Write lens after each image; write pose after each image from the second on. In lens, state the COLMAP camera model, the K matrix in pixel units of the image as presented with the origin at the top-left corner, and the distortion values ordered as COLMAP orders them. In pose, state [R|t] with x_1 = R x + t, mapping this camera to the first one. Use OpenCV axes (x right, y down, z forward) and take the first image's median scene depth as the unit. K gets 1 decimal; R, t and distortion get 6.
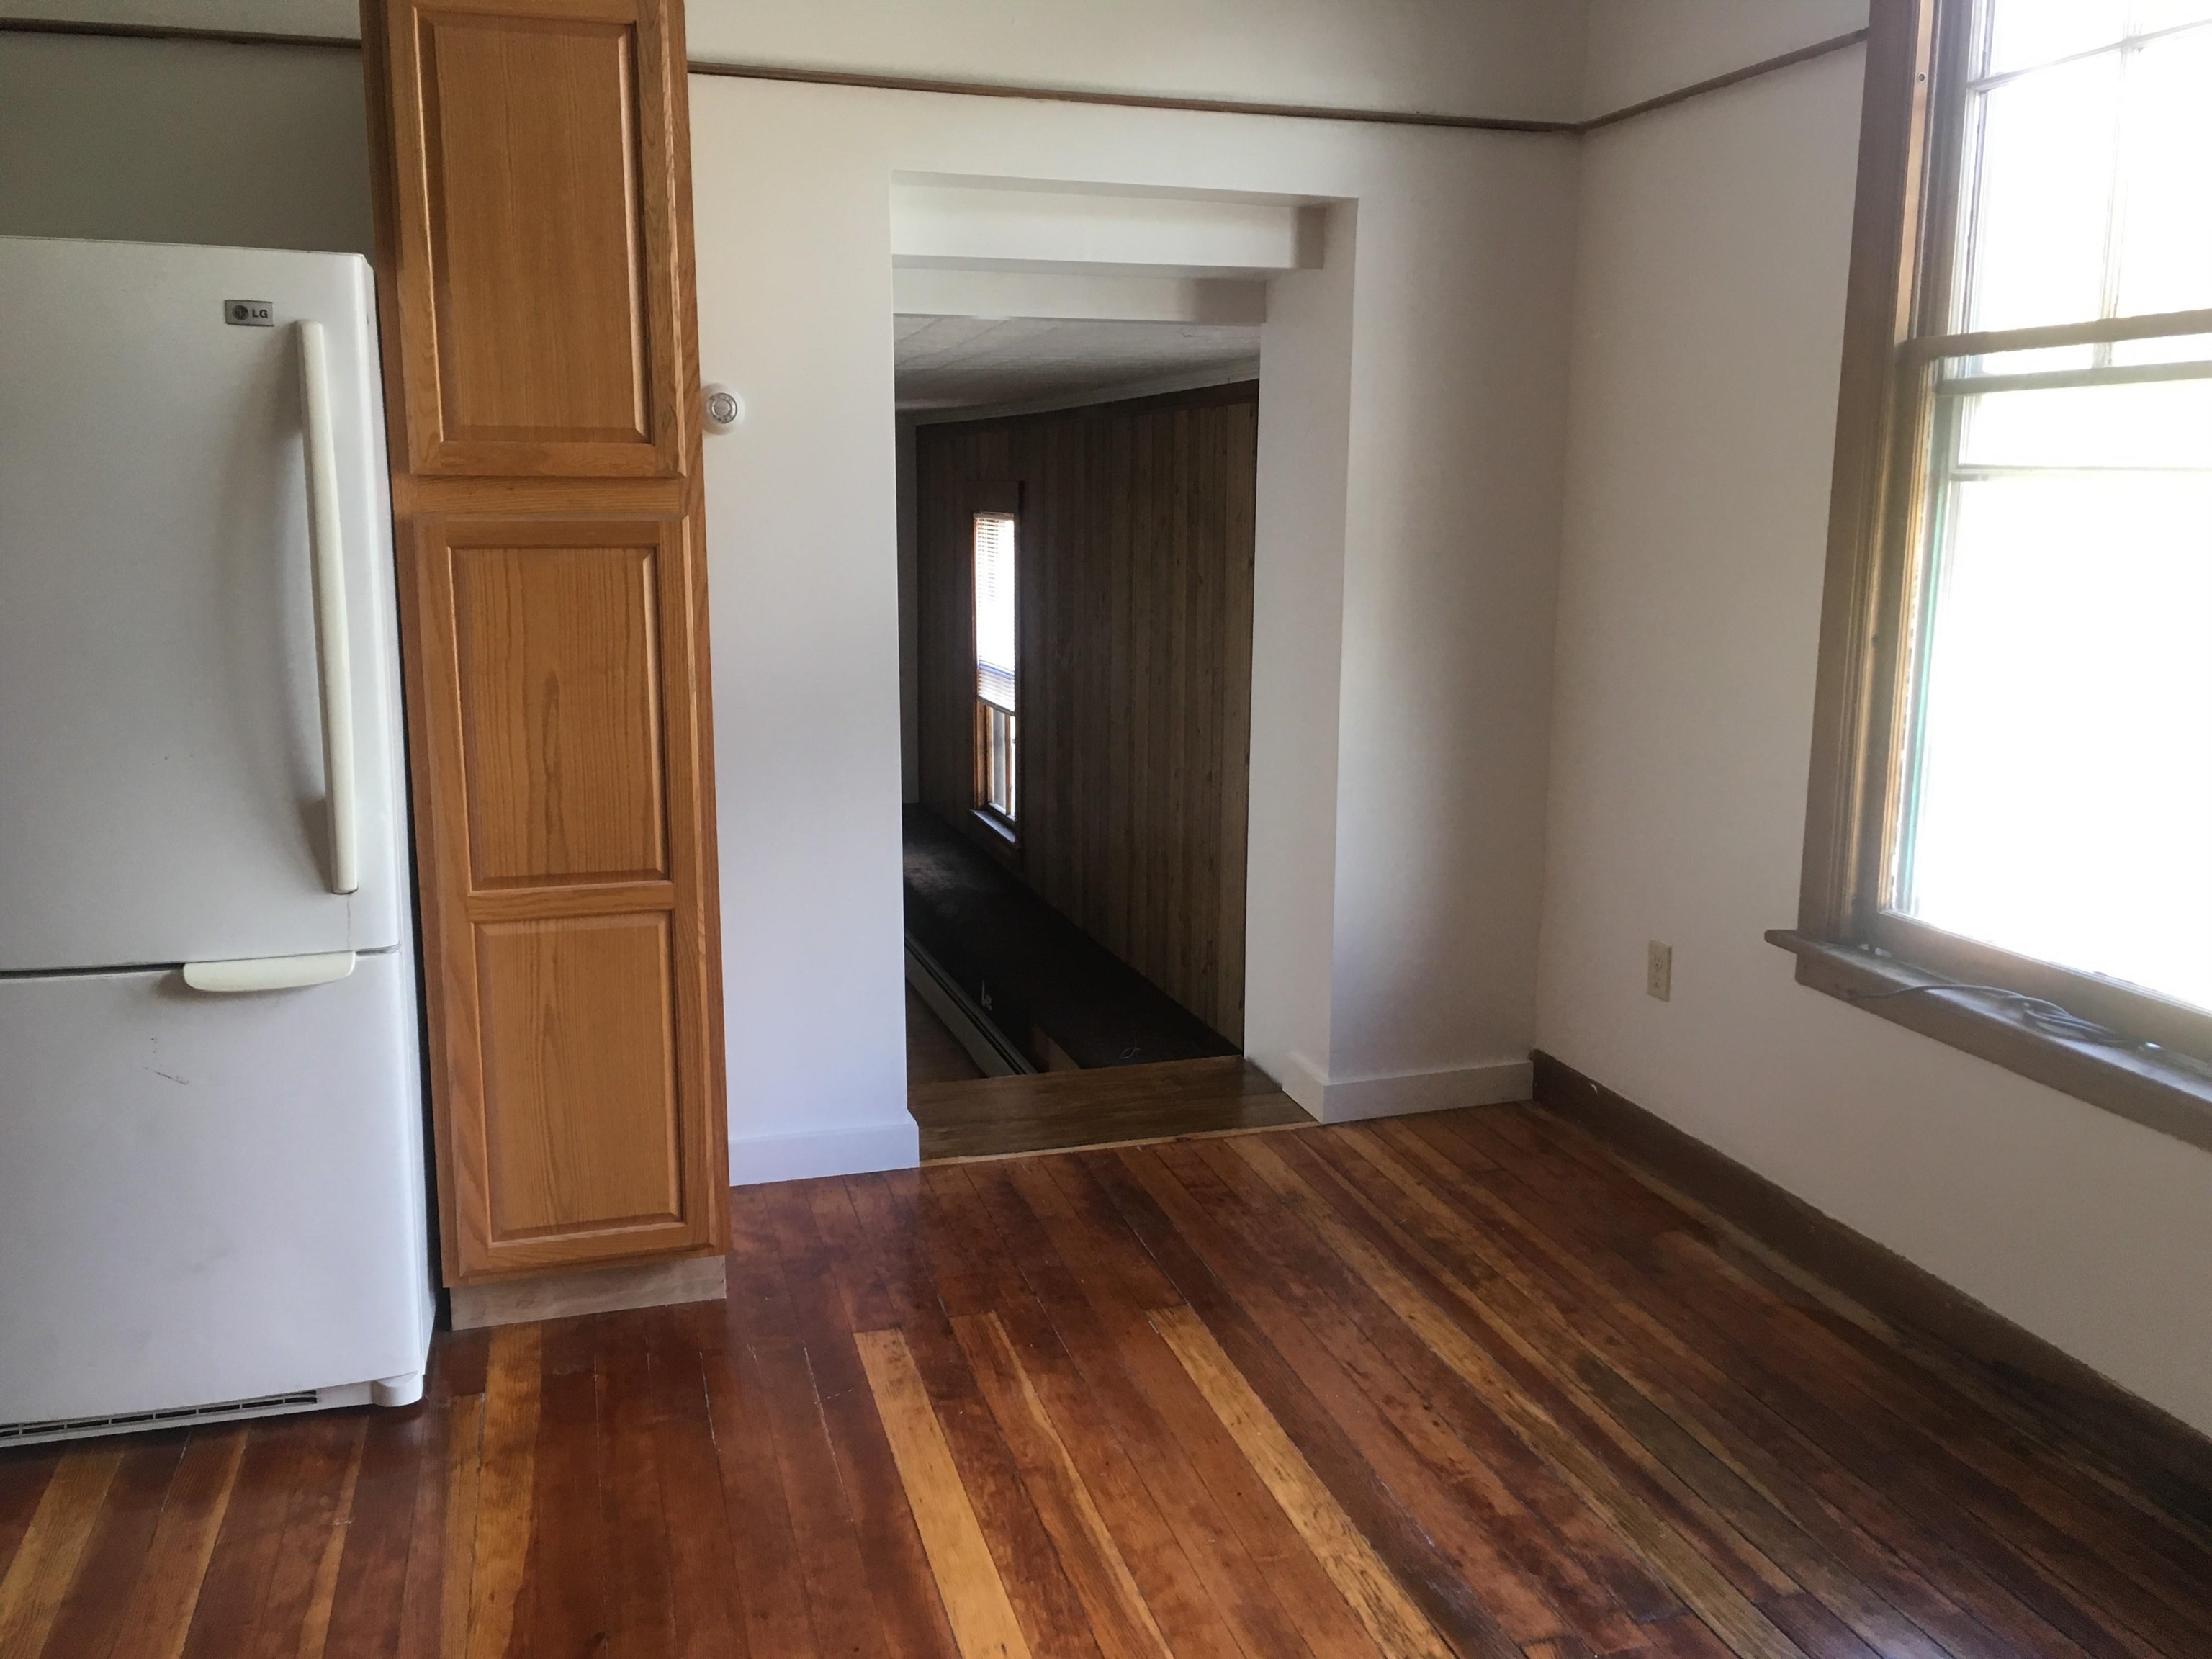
lens RADIAL K [[1893.0, 0, 1115.9], [0, 1893.0, 820.3], [0, 0, 1]] dist [0.067669, -0.099149]
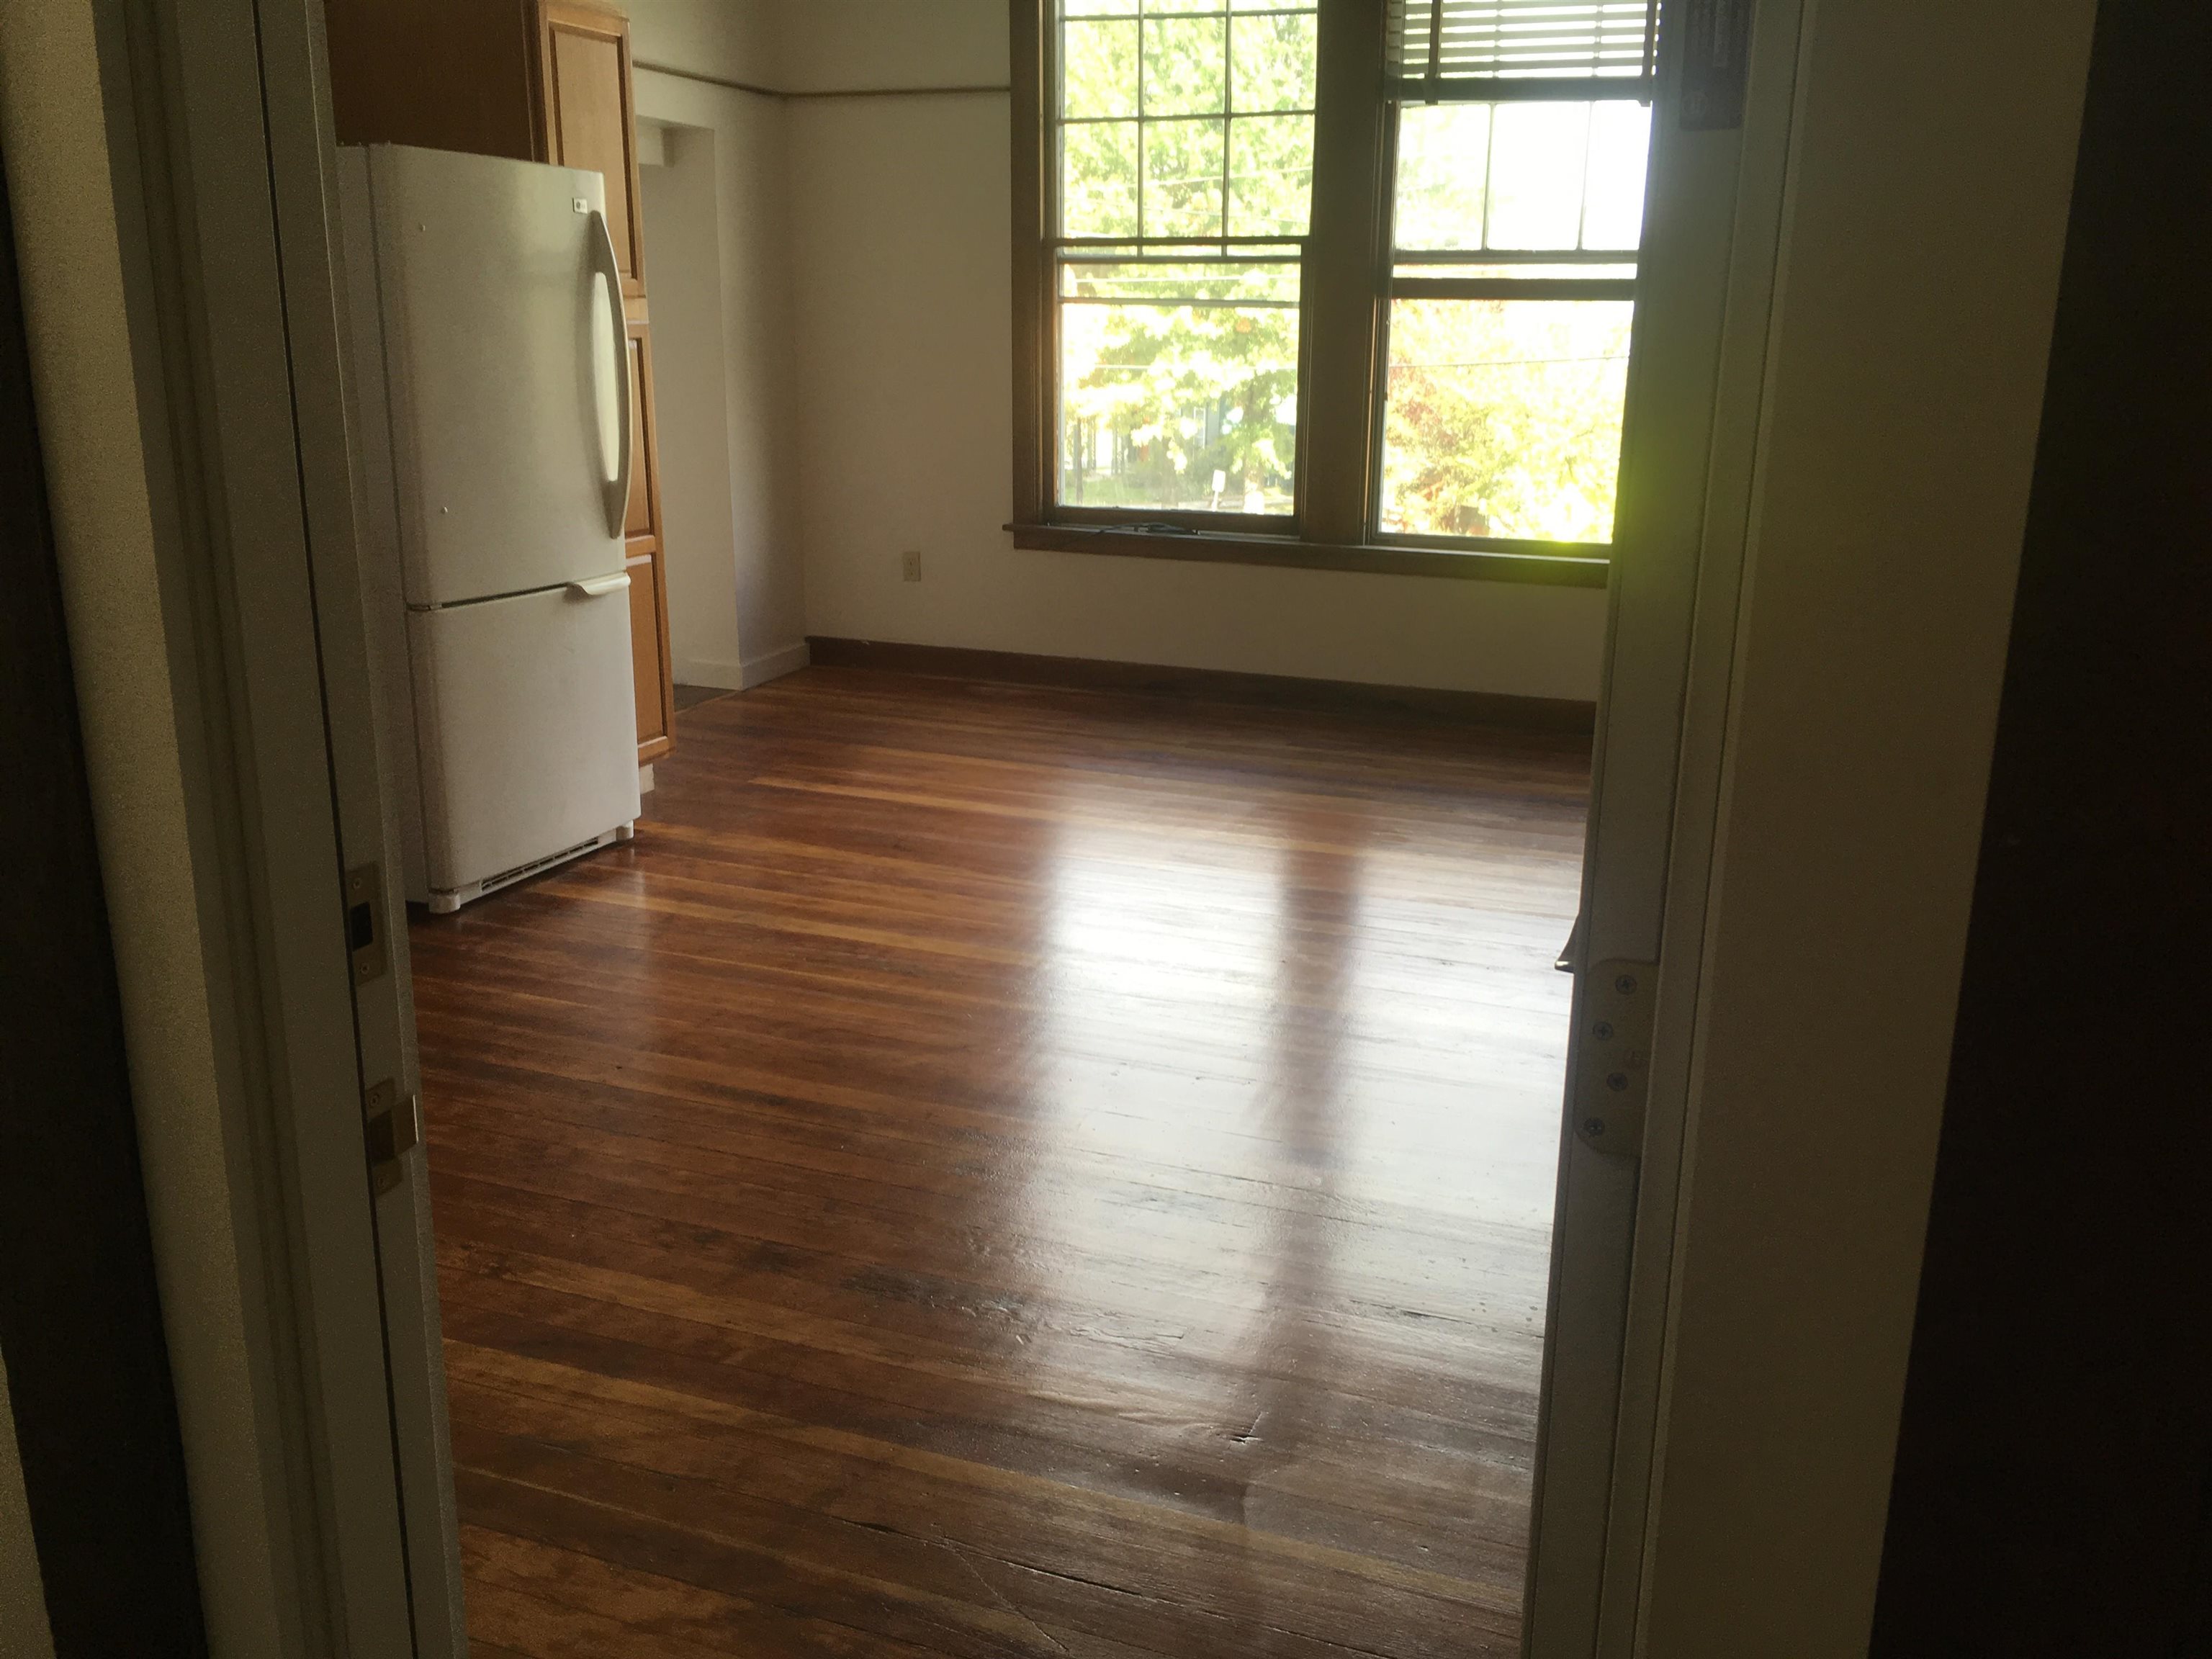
lens RADIAL K [[1893.0, 0, 1115.9], [0, 1893.0, 820.3], [0, 0, 1]] dist [0.067669, -0.099149]
pose [[0.605982, -0.208519, 0.767662, -1.277594], [0.136470, 0.977976, 0.157919, 0.065412], [-0.783684, 0.009067, 0.621093, -0.389770]]
